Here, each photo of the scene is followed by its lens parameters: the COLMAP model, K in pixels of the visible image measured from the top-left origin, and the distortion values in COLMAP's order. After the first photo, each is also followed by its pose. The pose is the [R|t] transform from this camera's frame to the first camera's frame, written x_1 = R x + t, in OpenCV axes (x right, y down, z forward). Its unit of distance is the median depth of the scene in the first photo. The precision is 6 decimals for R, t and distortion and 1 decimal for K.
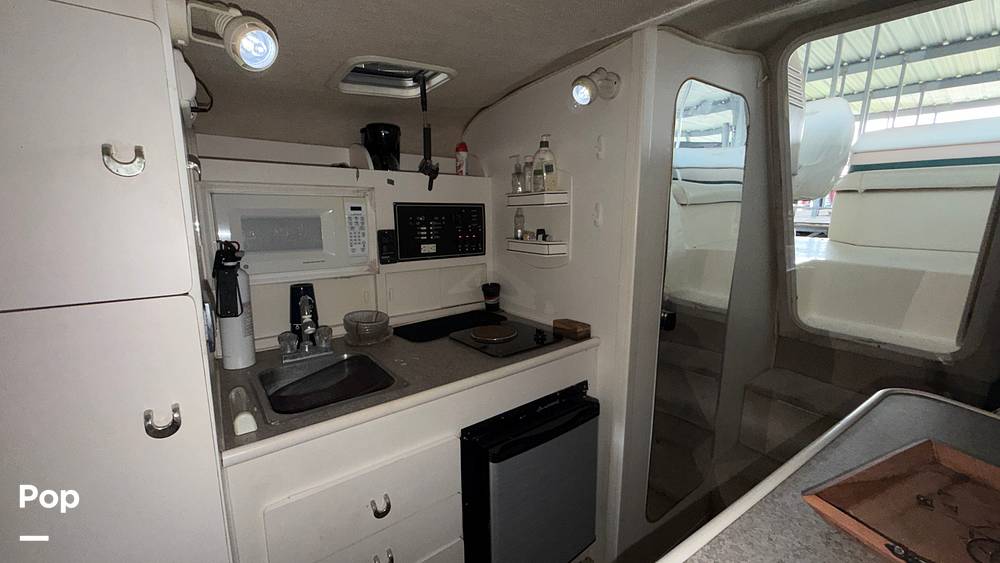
lens RADIAL K [[380.2, 0, 498.3], [0, 380.2, 273.7], [0, 0, 1]] dist [0.000933, 0.000011]
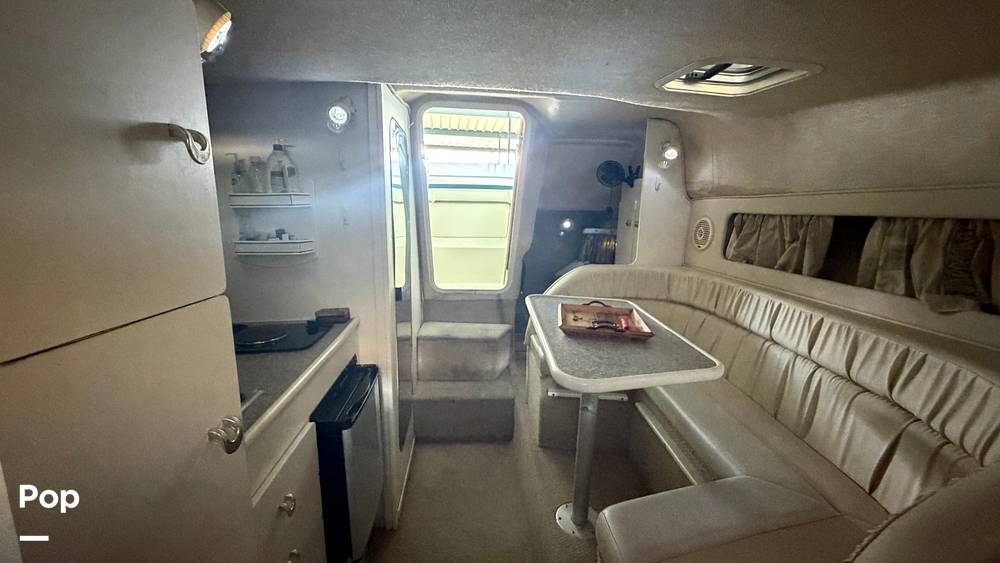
lens RADIAL K [[380.2, 0, 498.3], [0, 380.2, 273.7], [0, 0, 1]] dist [0.000933, 0.000011]
pose [[0.544606, -0.128927, 0.828723, -0.460827], [0.139434, 0.988281, 0.062119, 0.019410], [-0.827020, 0.081721, 0.556201, -0.048027]]
